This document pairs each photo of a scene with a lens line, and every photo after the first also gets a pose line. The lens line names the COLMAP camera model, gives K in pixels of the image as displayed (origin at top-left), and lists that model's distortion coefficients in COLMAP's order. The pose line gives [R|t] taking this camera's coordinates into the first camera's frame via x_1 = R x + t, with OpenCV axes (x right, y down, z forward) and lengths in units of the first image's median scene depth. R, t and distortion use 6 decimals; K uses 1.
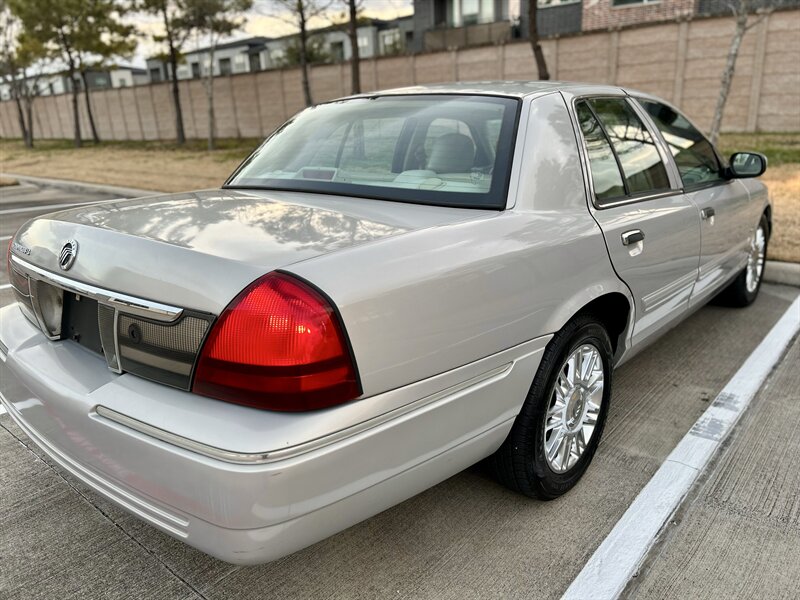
lens RADIAL K [[604.0, 0, 399.2], [0, 604.0, 297.2], [0, 0, 1]] dist [0.051346, -0.059322]
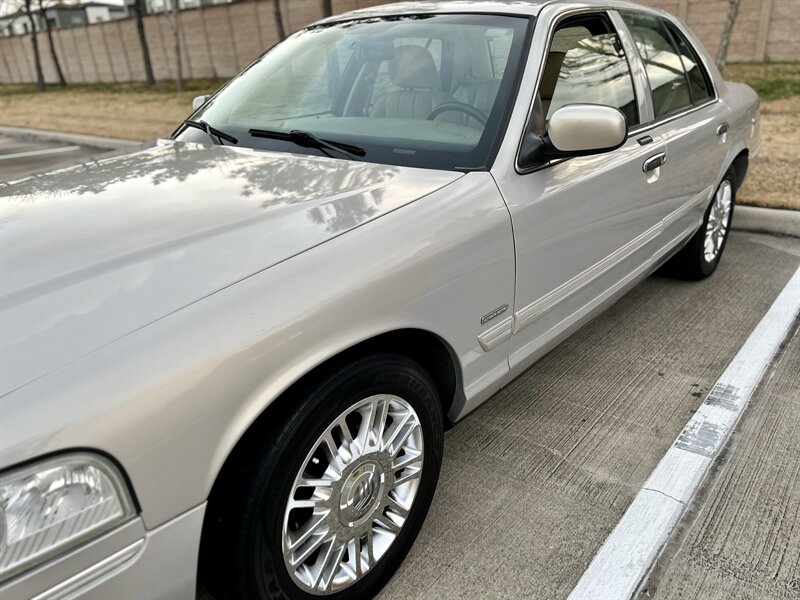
lens RADIAL K [[604.0, 0, 406.3], [0, 604.0, 307.2], [0, 0, 1]] dist [0.051346, -0.059322]
pose [[0.999737, -0.020454, 0.010367, 0.026583], [0.019249, 0.994245, 0.105387, -0.008956], [-0.012463, -0.105160, 0.994377, 0.051219]]
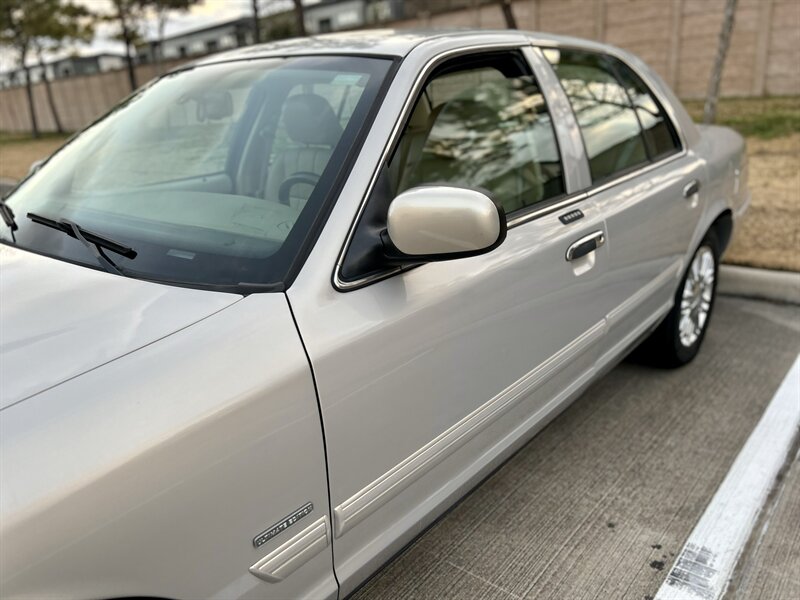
lens RADIAL K [[604.0, 0, 388.2], [0, 604.0, 306.2], [0, 0, 1]] dist [0.051346, -0.059322]
pose [[0.999226, -0.028447, -0.027188, 0.063523], [0.029651, 0.998548, 0.044979, -0.025477], [0.025869, -0.045751, 0.998618, 0.100695]]
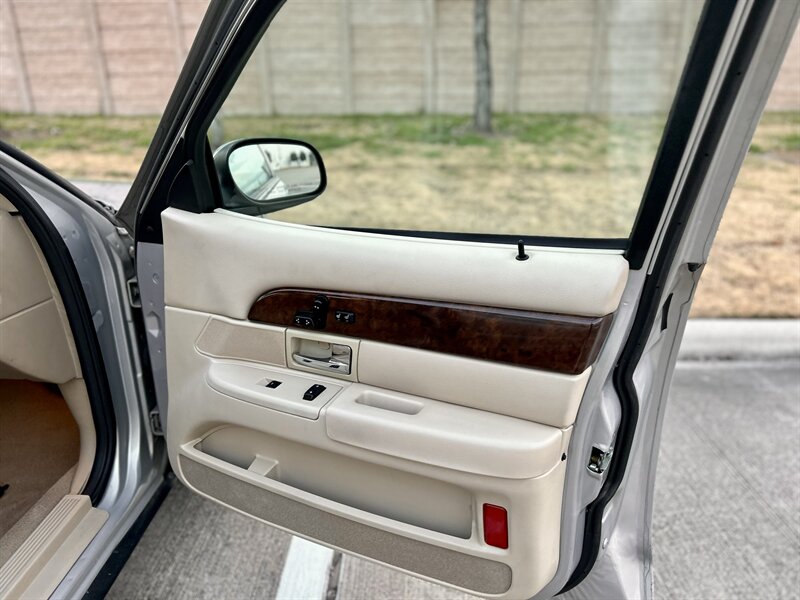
lens RADIAL K [[604.0, 0, 404.3], [0, 604.0, 302.6], [0, 0, 1]] dist [0.051346, -0.059322]
pose [[0.769367, -0.185063, 0.611413, 0.130791], [0.166370, 0.982136, 0.087924, -0.043530], [-0.616762, 0.034075, 0.786412, 0.179502]]
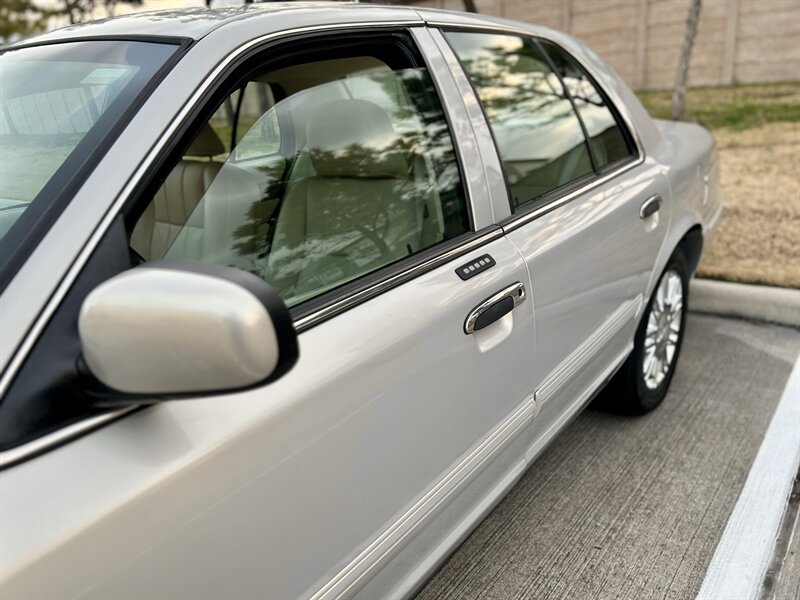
lens RADIAL K [[604.0, 0, 396.3], [0, 604.0, 304.3], [0, 0, 1]] dist [0.051346, -0.059322]
pose [[0.998183, -0.058721, 0.013522, 0.086958], [0.057914, 0.996868, 0.053860, -0.038005], [-0.016643, -0.052979, 0.998457, 0.142448]]
